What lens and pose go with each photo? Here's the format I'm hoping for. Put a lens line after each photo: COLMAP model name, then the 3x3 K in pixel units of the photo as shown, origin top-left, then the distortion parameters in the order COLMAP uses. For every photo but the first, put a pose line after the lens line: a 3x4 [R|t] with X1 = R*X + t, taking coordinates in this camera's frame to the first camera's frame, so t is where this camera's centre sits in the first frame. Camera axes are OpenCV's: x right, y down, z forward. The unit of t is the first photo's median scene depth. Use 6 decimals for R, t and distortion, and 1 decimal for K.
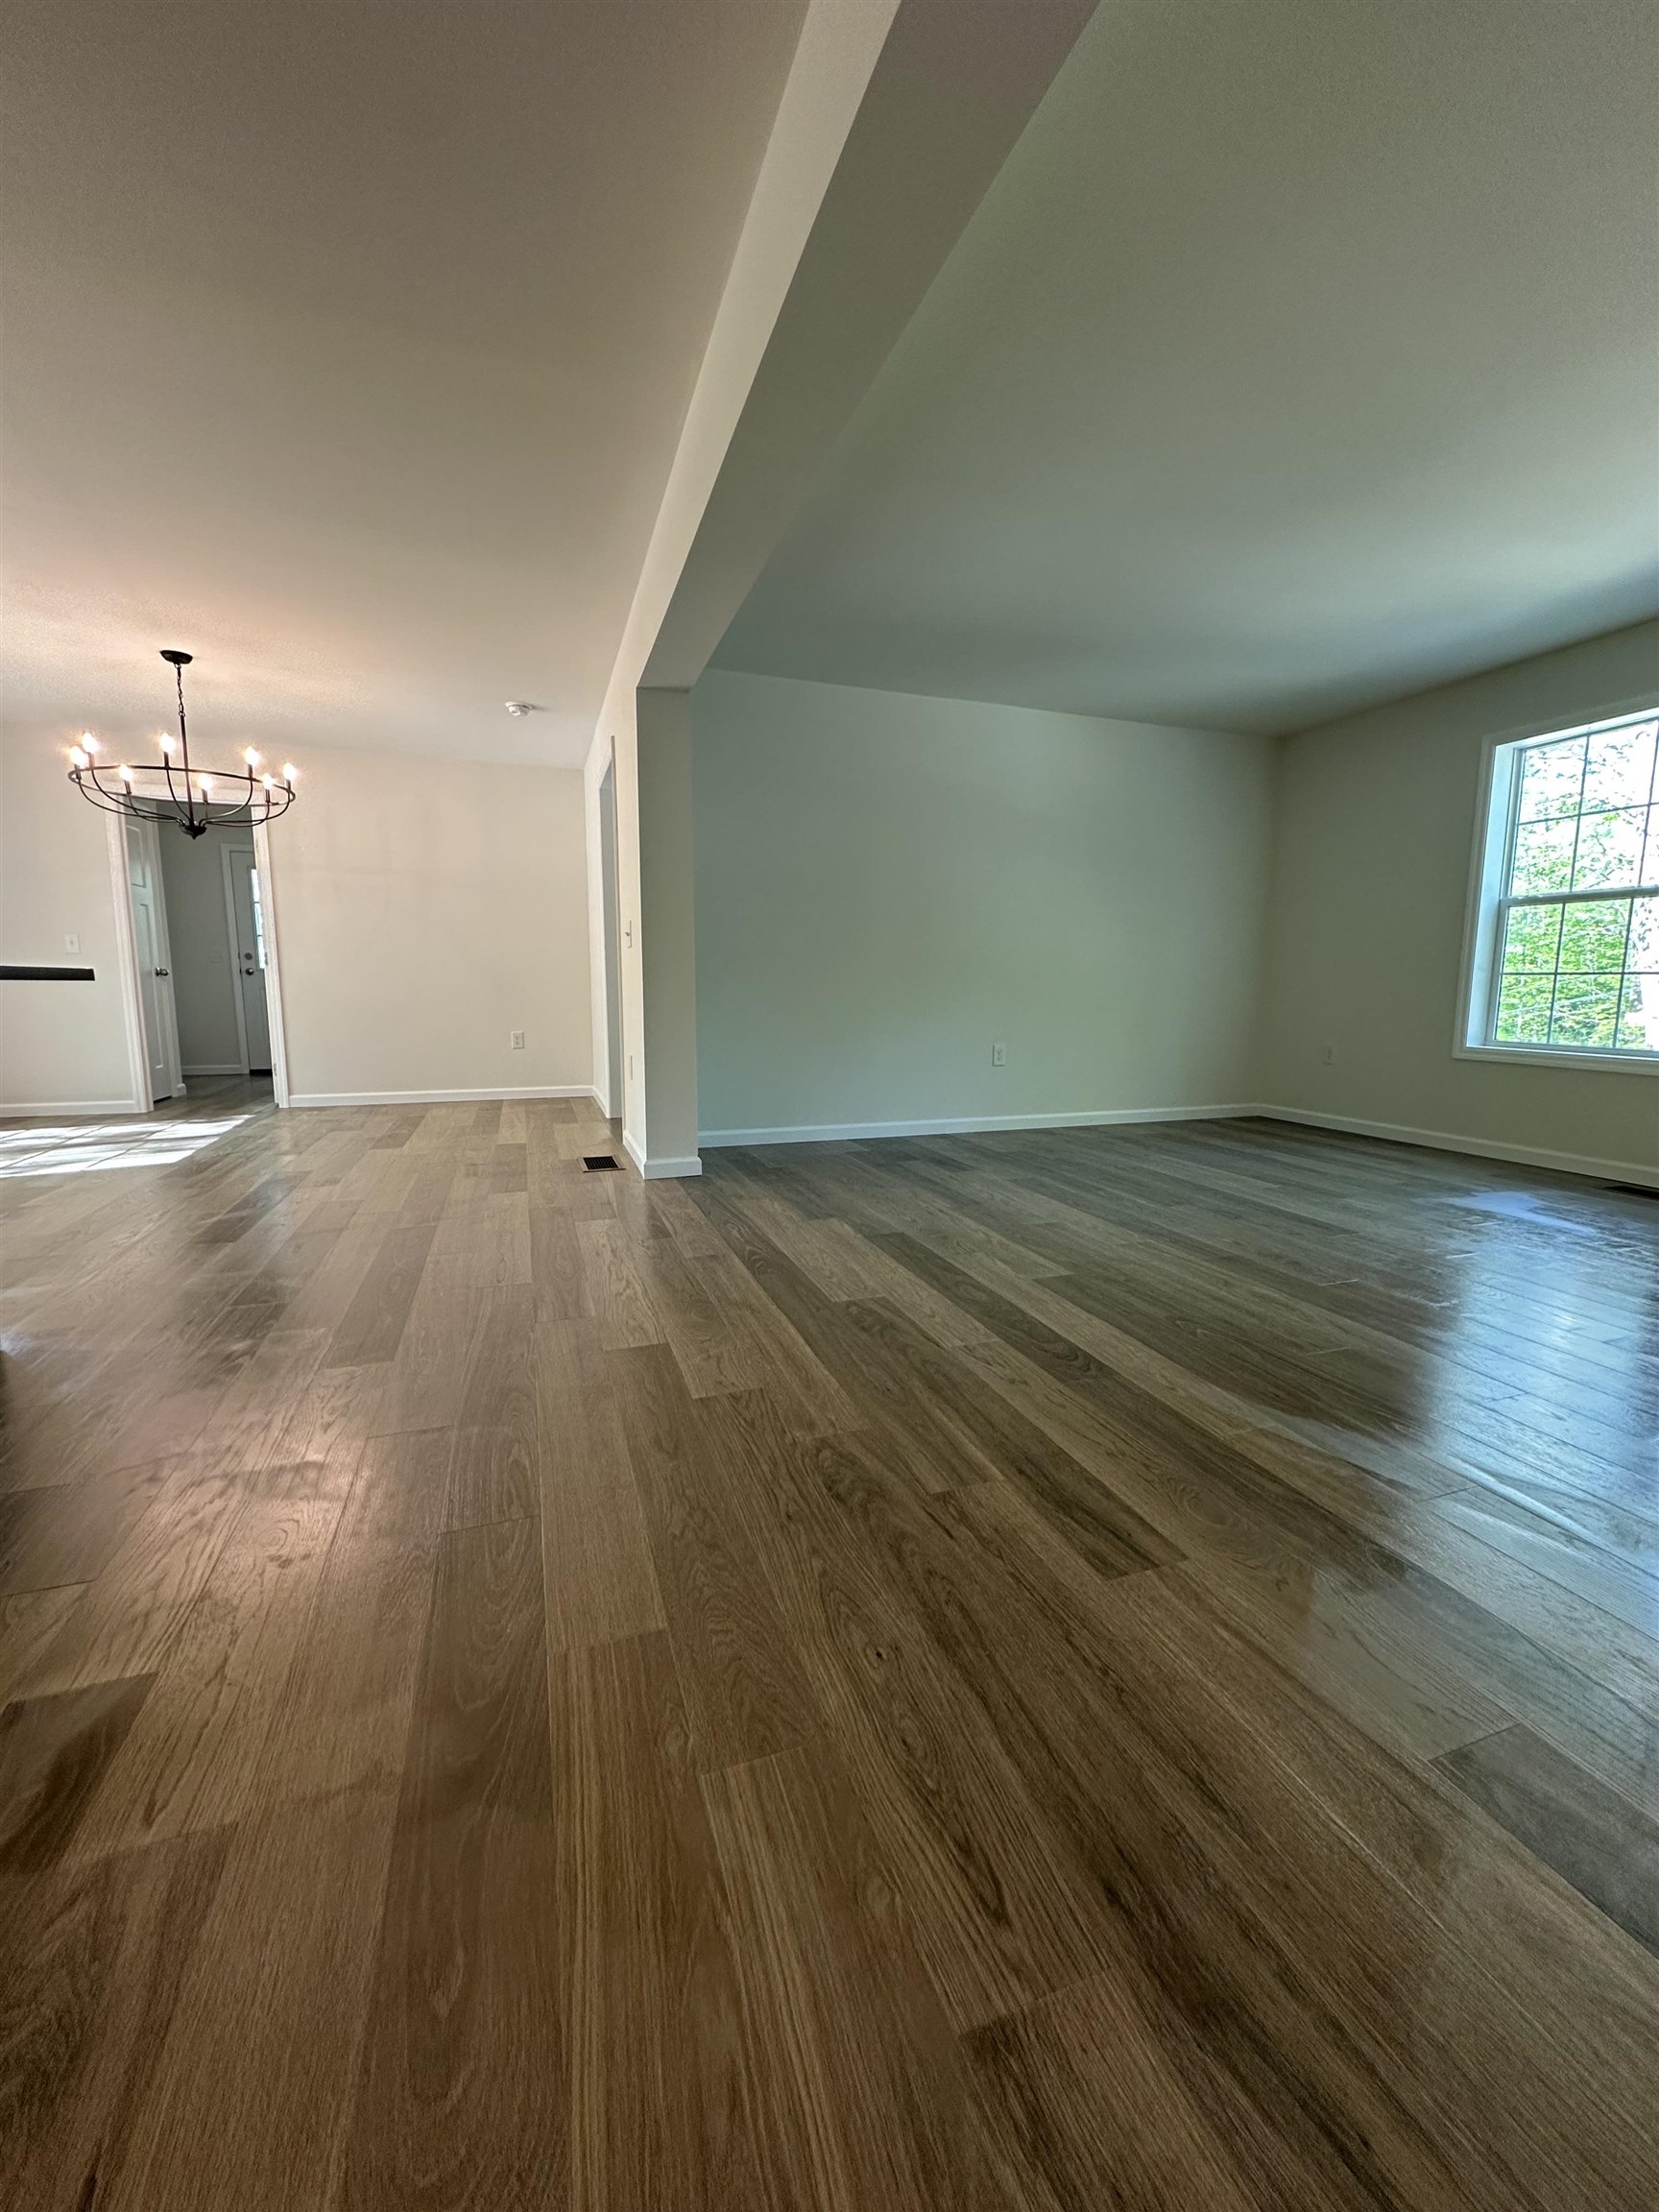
lens RADIAL K [[877.5, 0, 811.6], [0, 877.5, 1110.1], [0, 0, 1]] dist [-0.005210, -0.000576]
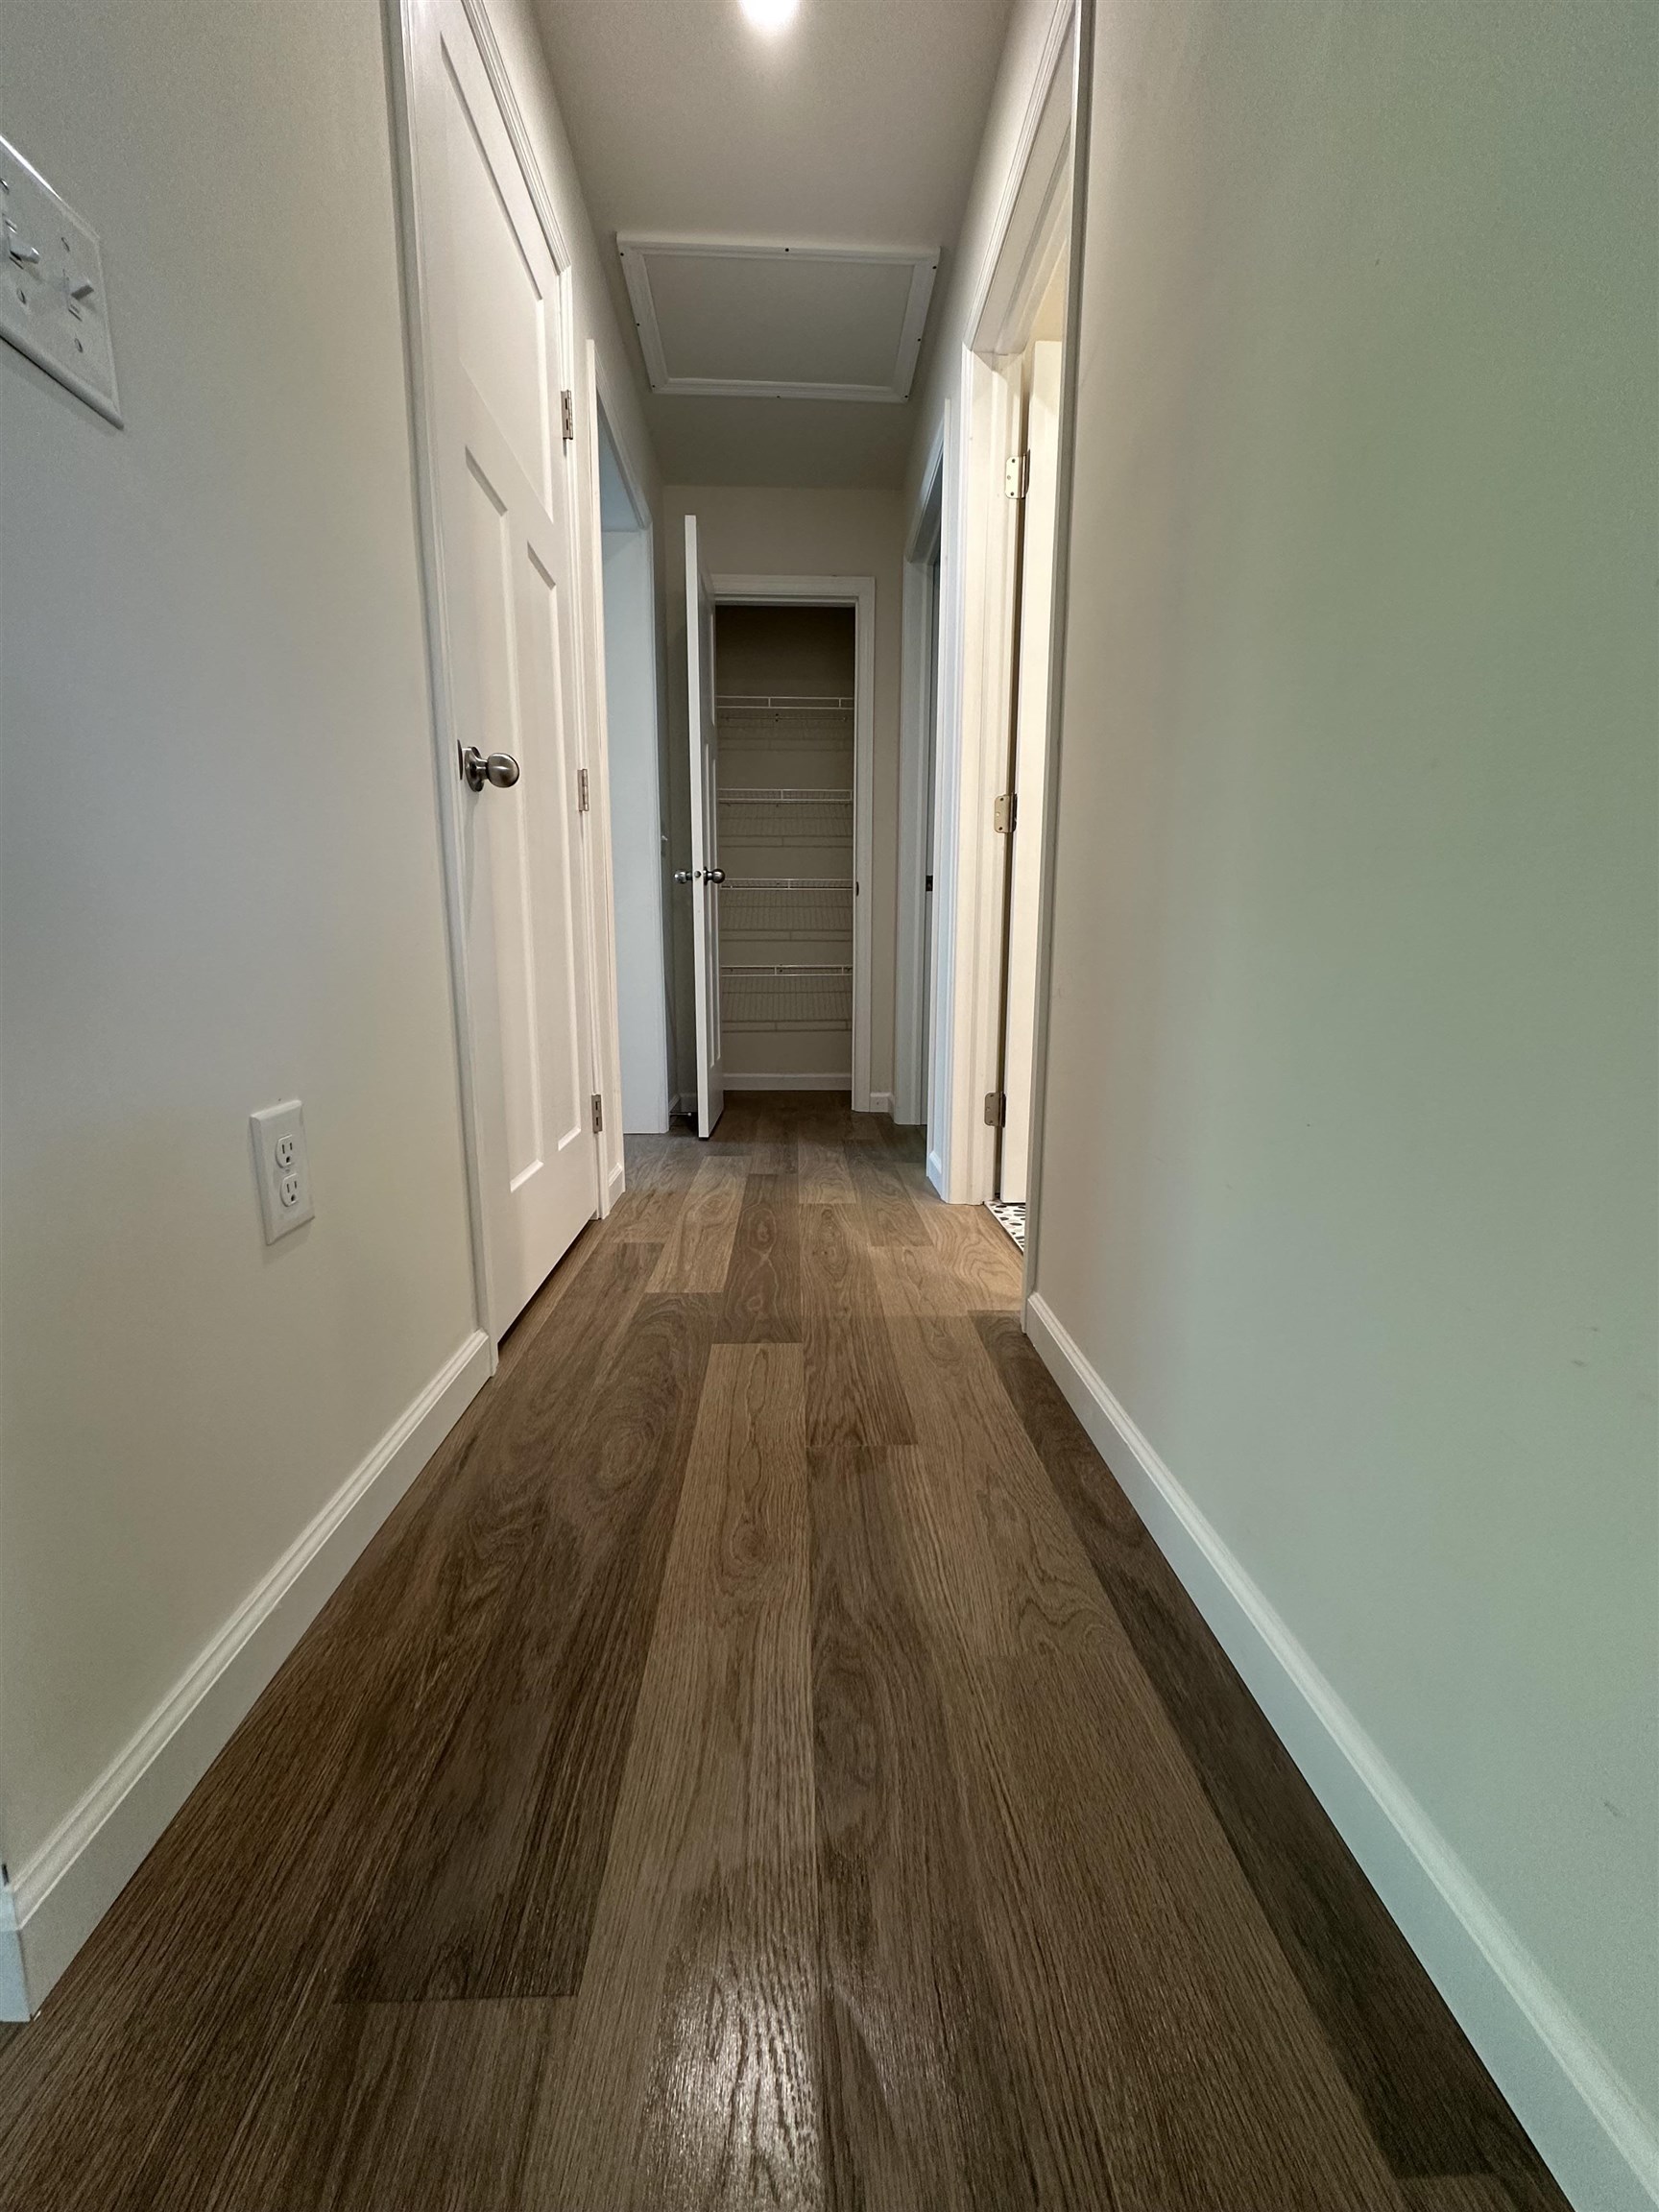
lens RADIAL K [[877.5, 0, 826.9], [0, 877.5, 1106.8], [0, 0, 1]] dist [-0.005210, -0.000576]
pose [[-0.960488, -0.055664, 0.272699, -0.327123], [0.031450, 0.951814, 0.305060, -0.143771], [-0.276539, 0.301583, -0.912455, 2.164685]]
